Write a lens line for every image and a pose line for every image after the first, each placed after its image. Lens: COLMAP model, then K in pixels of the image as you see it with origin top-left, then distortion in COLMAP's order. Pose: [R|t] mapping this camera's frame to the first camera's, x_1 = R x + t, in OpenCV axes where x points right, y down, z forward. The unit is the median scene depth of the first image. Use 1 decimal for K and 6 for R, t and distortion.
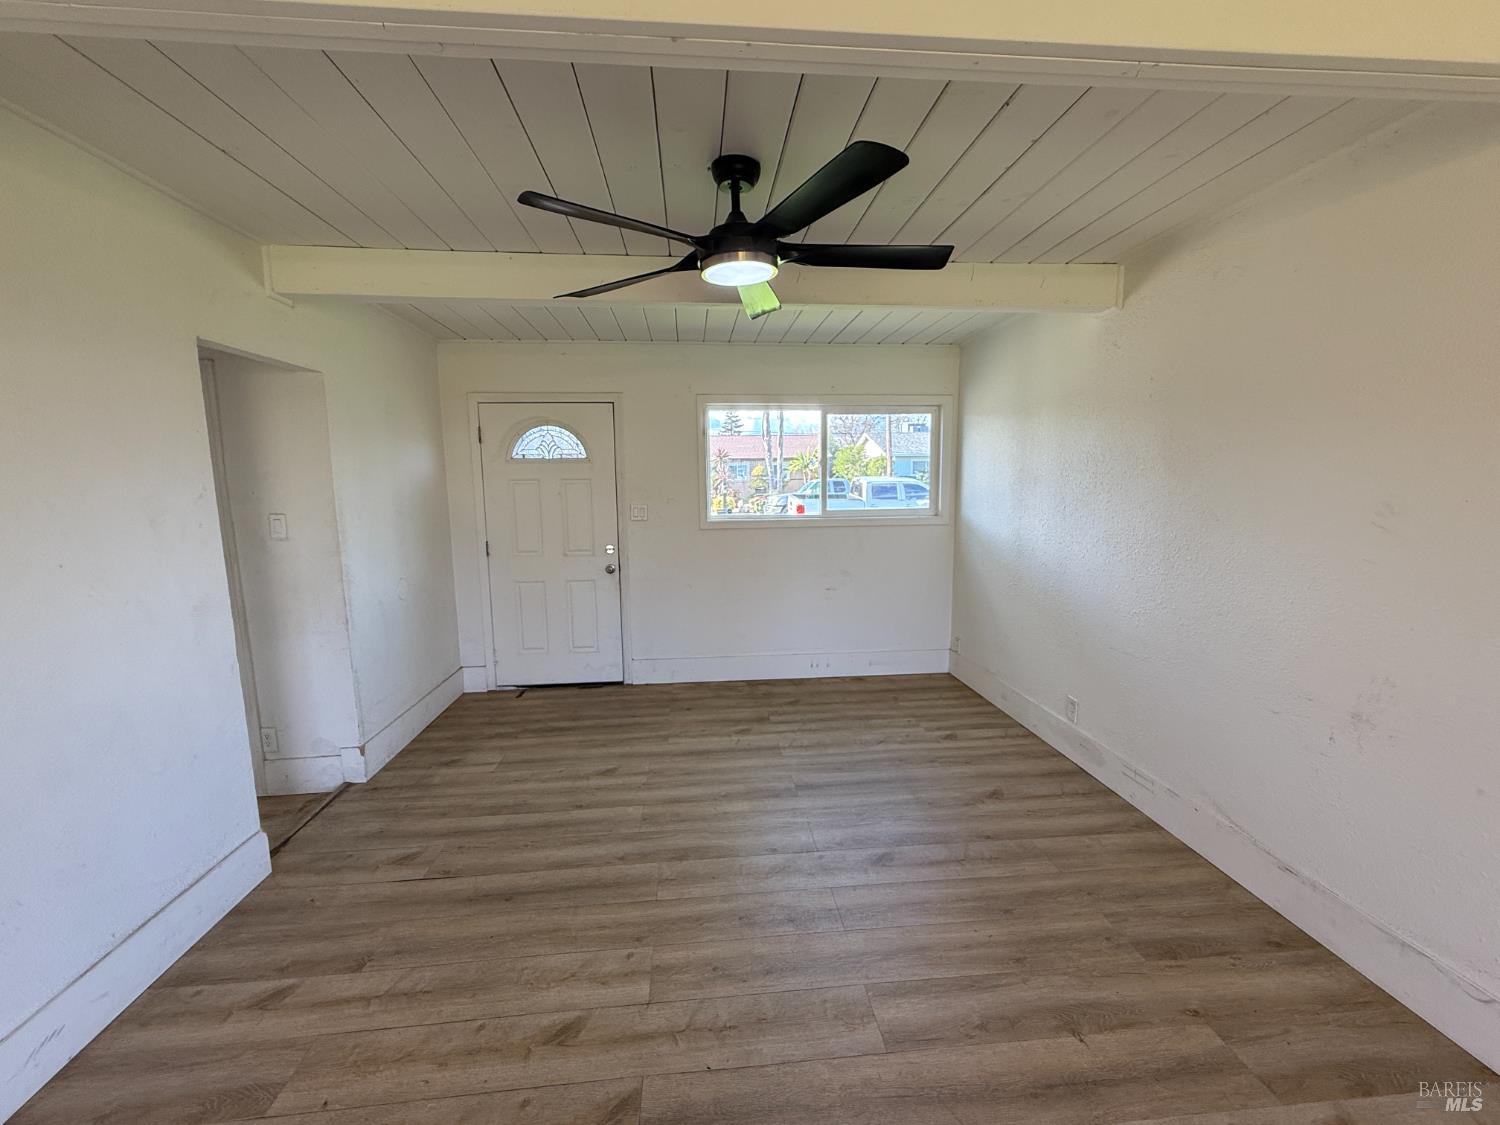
lens RADIAL K [[598.0, 0, 771.3], [0, 598.0, 563.6], [0, 0, 1]] dist [0.000886, -0.000322]
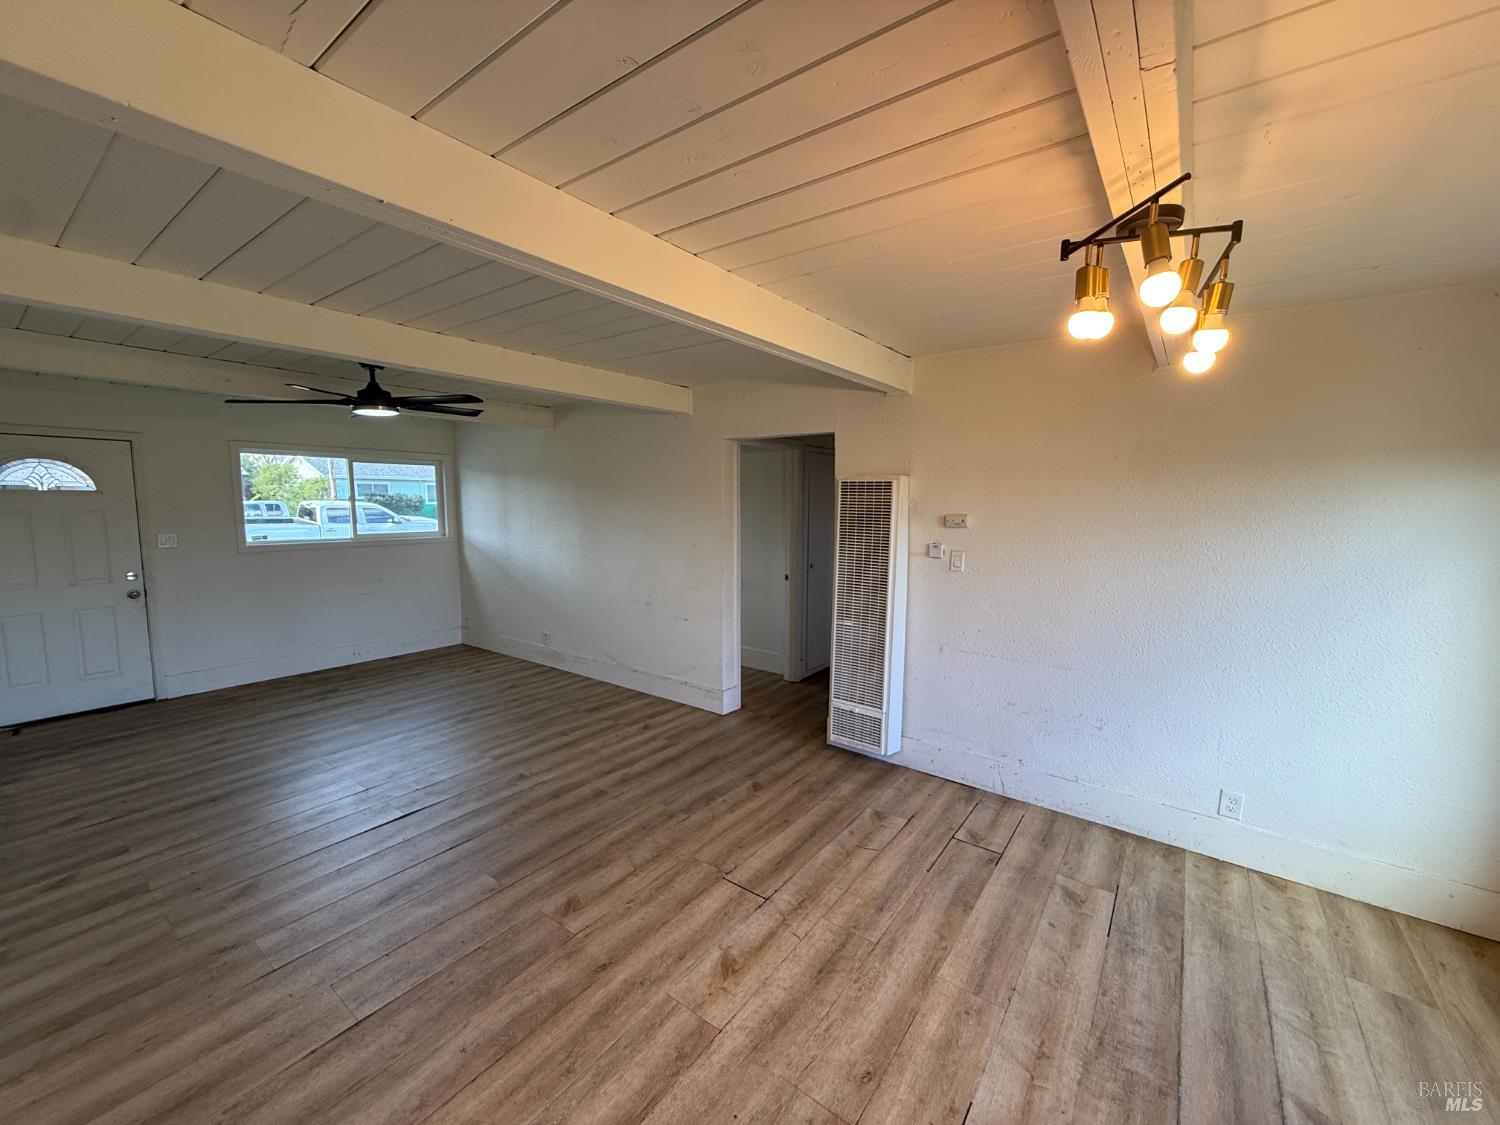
lens RADIAL K [[598.0, 0, 754.7], [0, 598.0, 568.5], [0, 0, 1]] dist [0.000886, -0.000322]
pose [[0.657549, -0.070728, 0.750085, -0.376193], [0.089970, 0.995831, 0.015030, 0.052757], [-0.748021, 0.057602, 0.661171, -0.605407]]
